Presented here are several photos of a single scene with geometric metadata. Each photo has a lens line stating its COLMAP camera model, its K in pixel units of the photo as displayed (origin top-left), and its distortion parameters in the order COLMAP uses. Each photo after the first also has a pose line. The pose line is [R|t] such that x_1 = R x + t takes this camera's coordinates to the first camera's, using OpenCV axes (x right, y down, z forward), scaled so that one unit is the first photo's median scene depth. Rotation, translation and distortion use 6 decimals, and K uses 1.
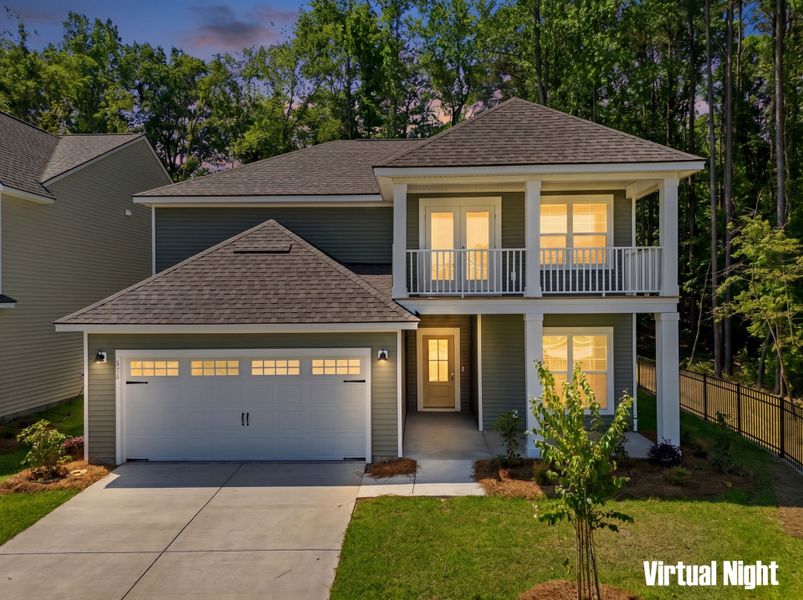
lens RADIAL K [[601.9, 0, 401.5], [0, 601.9, 300.0], [0, 0, 1]] dist [0.036355, -0.002078]
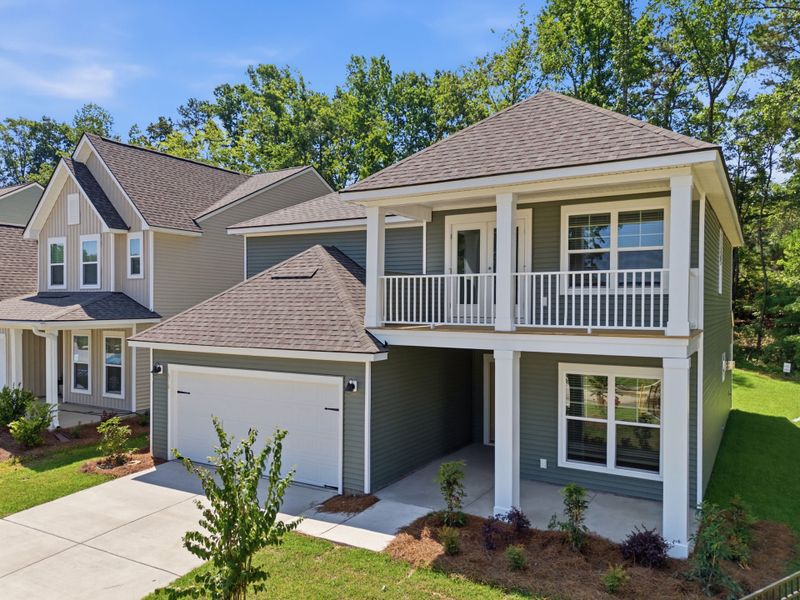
lens RADIAL K [[604.8, 0, 402.4], [0, 604.8, 316.9], [0, 0, 1]] dist [0.038660, 0.000065]
pose [[0.875856, 0.022201, -0.482062, 0.498446], [-0.012866, 0.999660, 0.022662, -0.041292], [0.482401, -0.013647, 0.875844, 0.185100]]
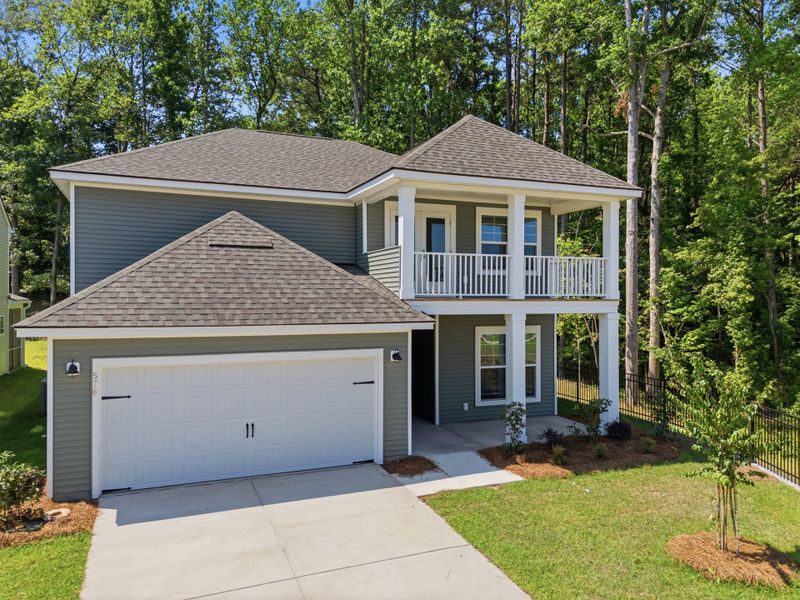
lens RADIAL K [[599.6, 0, 400.0], [0, 599.6, 300.0], [0, 0, 1]] dist [0.036355, -0.002078]
pose [[0.908452, 0.008956, 0.417893, -0.437918], [-0.007863, 0.999960, -0.004338, 0.003296], [-0.417915, 0.000655, 0.908486, 0.083828]]
